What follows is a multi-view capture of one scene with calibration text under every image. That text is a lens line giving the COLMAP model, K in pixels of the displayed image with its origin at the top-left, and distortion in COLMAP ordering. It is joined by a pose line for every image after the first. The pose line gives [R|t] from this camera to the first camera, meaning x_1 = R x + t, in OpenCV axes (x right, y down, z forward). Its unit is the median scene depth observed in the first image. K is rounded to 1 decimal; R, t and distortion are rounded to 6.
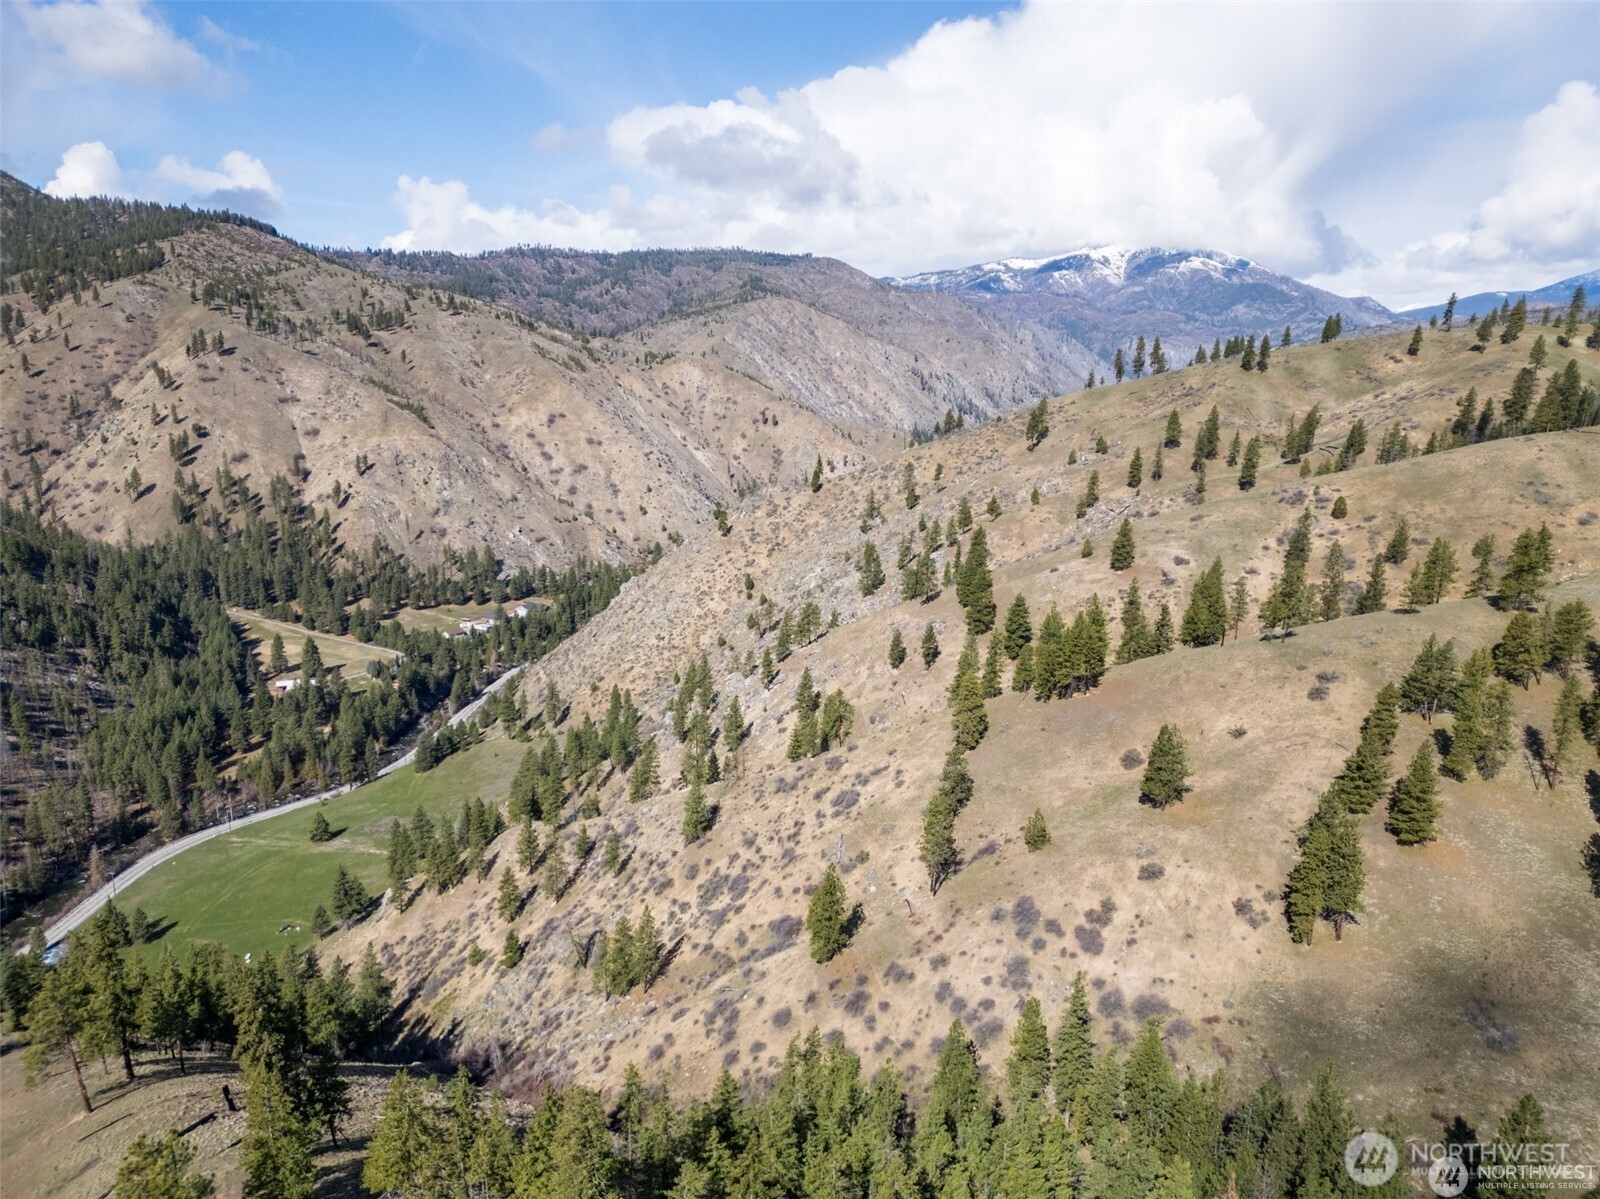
lens RADIAL K [[1109.2, 0, 804.1], [0, 1109.2, 604.4], [0, 0, 1]] dist [0.086520, -0.080653]
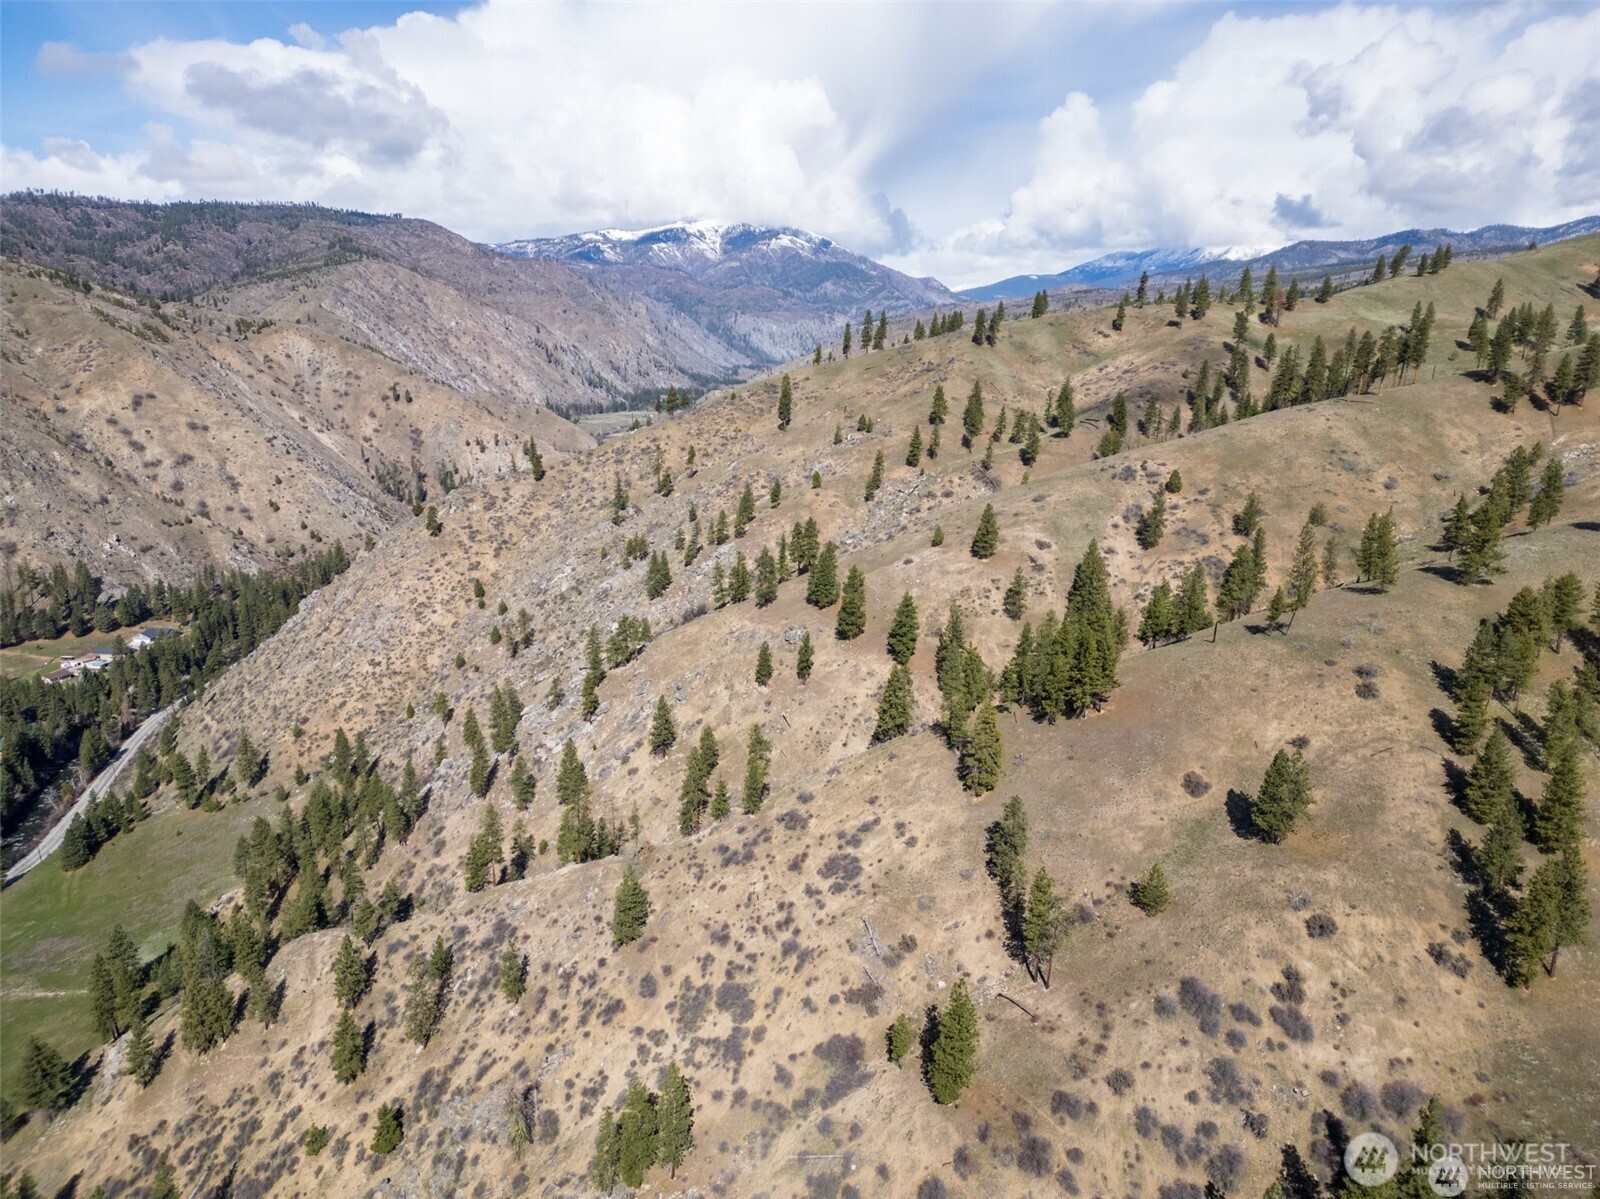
lens RADIAL K [[1109.2, 0, 801.7], [0, 1109.2, 599.8], [0, 0, 1]] dist [0.086520, -0.080653]
pose [[0.941211, -0.079181, 0.328408, -0.058507], [0.072623, 0.996839, 0.032208, -0.012315], [-0.329920, -0.006464, 0.943987, 0.053893]]
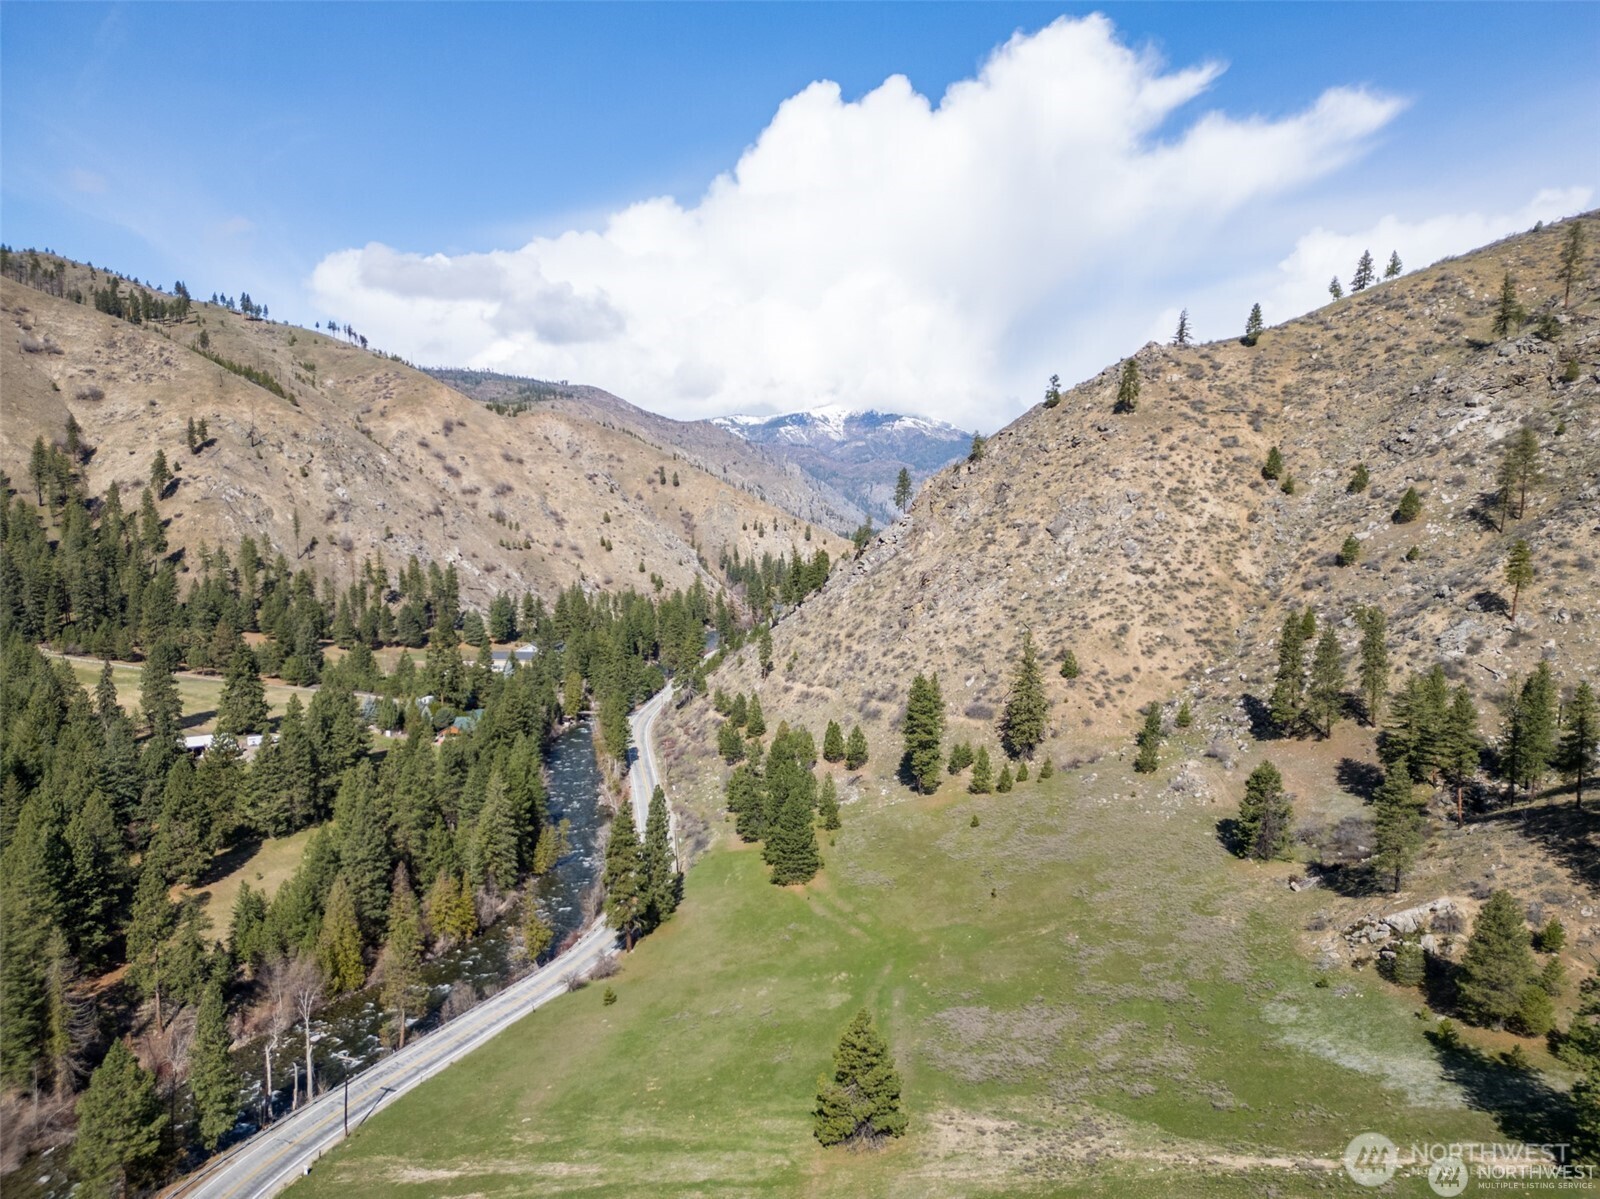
lens RADIAL K [[1109.2, 0, 801.9], [0, 1109.2, 601.5], [0, 0, 1]] dist [0.086520, -0.080653]
pose [[0.965941, -0.017290, 0.258183, -0.226063], [0.054877, 0.988757, -0.139096, 0.058271], [-0.252876, 0.148527, 0.956030, 0.340395]]
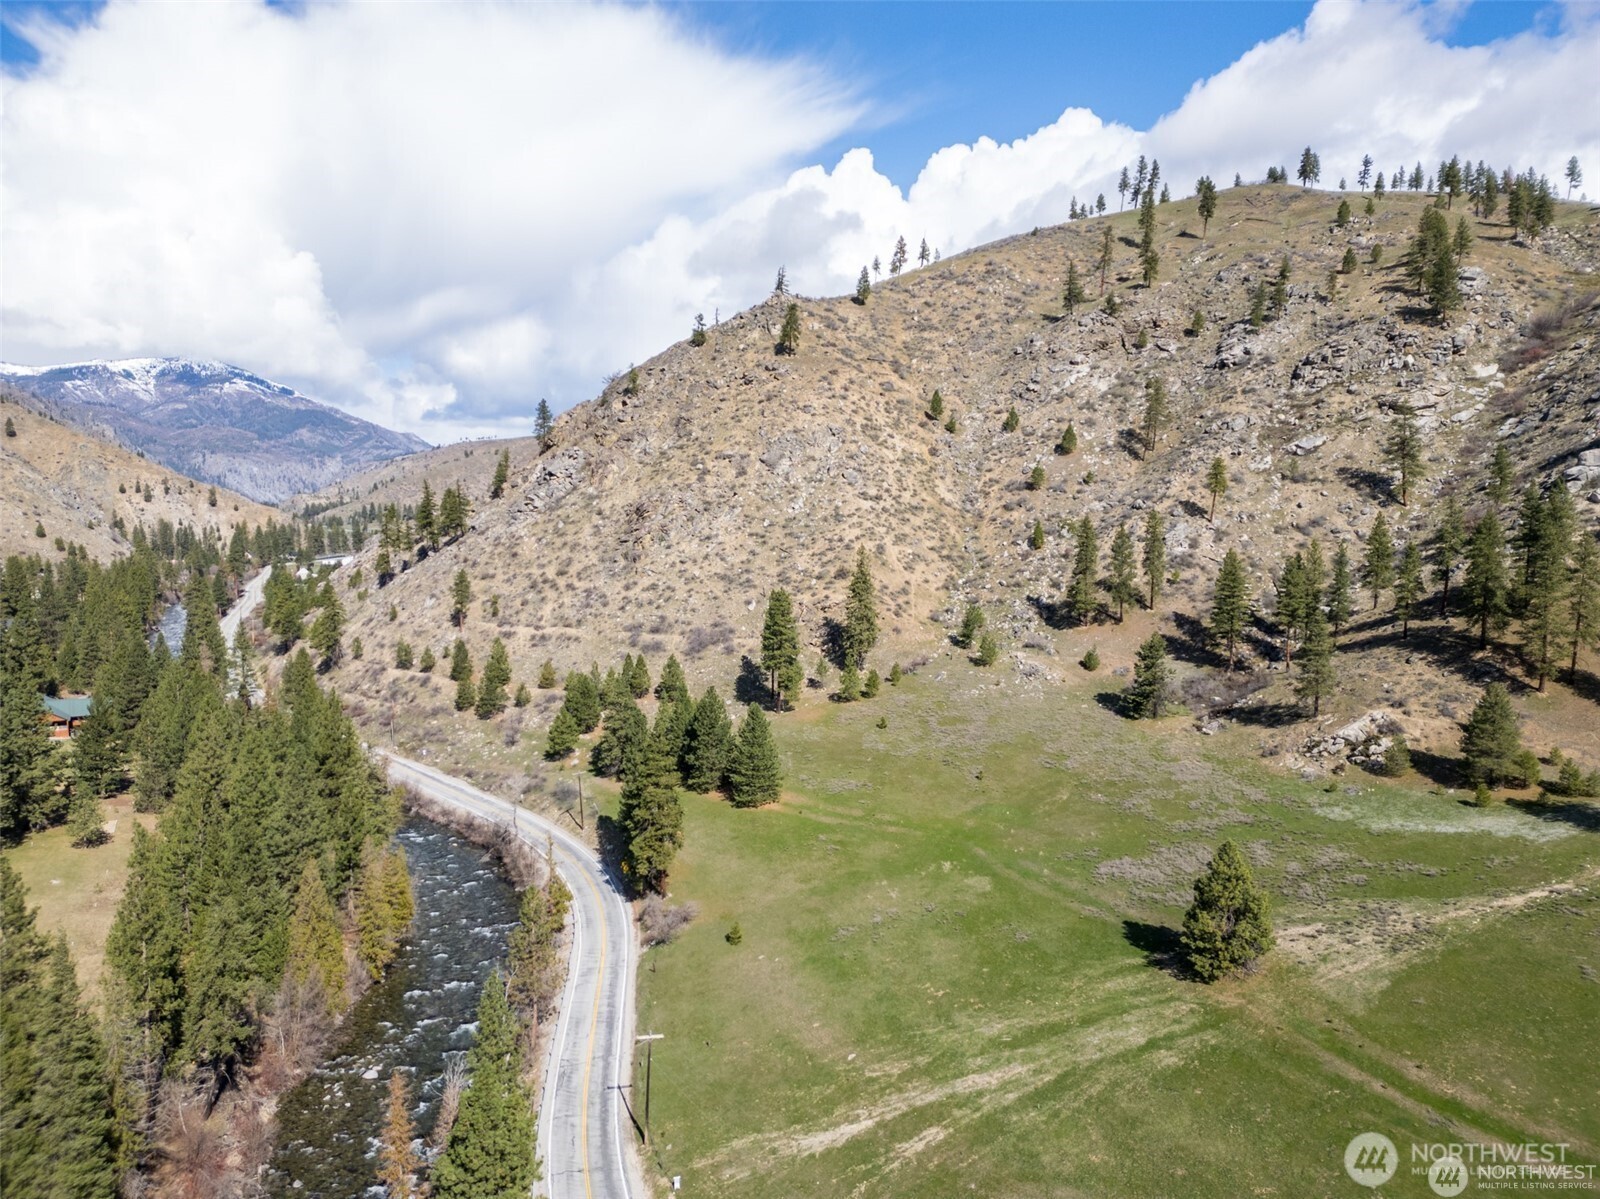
lens RADIAL K [[1109.2, 0, 799.5], [0, 1109.2, 605.8], [0, 0, 1]] dist [0.086520, -0.080653]
pose [[0.682060, -0.063559, 0.728529, -0.300595], [0.154188, 0.986320, -0.058303, 0.059482], [-0.714857, 0.152097, 0.682529, 0.399097]]
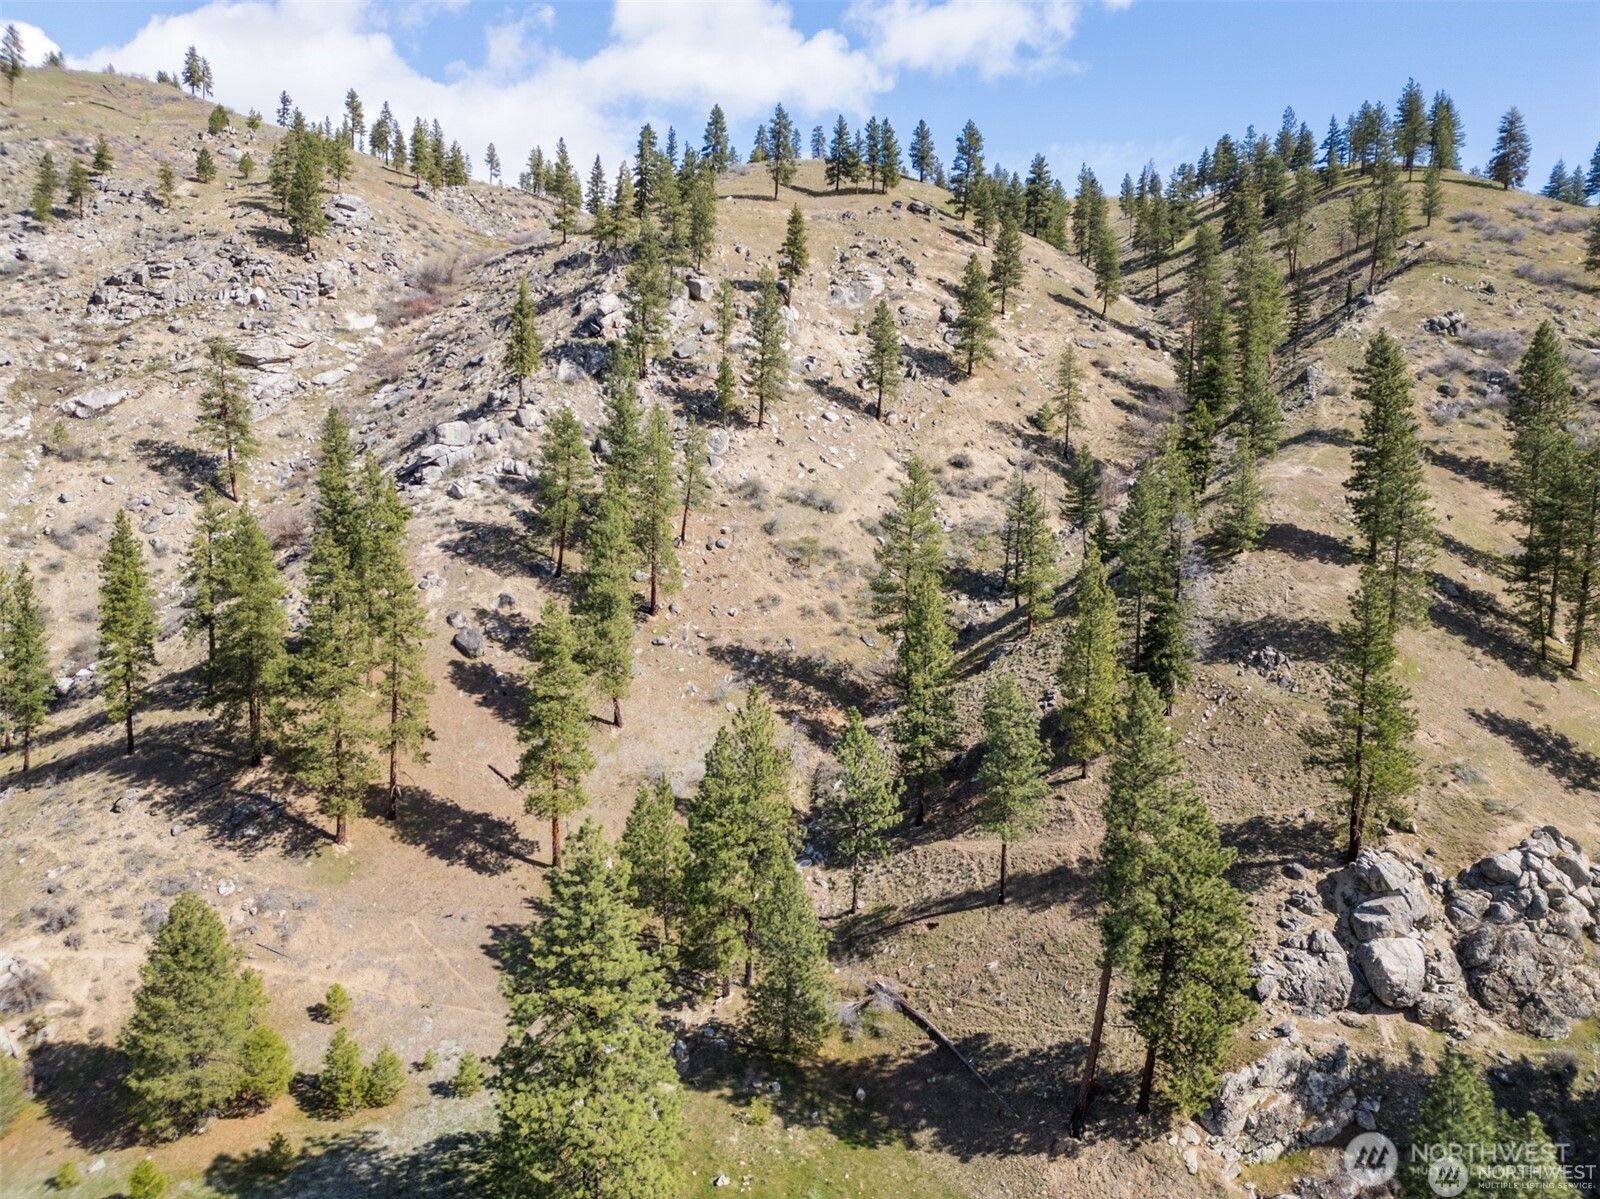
lens RADIAL K [[1109.2, 0, 807.3], [0, 1109.2, 604.1], [0, 0, 1]] dist [0.086520, -0.080653]
pose [[-0.066857, -0.086284, 0.994025, -0.195893], [0.207978, 0.973165, 0.098462, 0.059379], [-0.975846, 0.213318, -0.047118, 0.400648]]
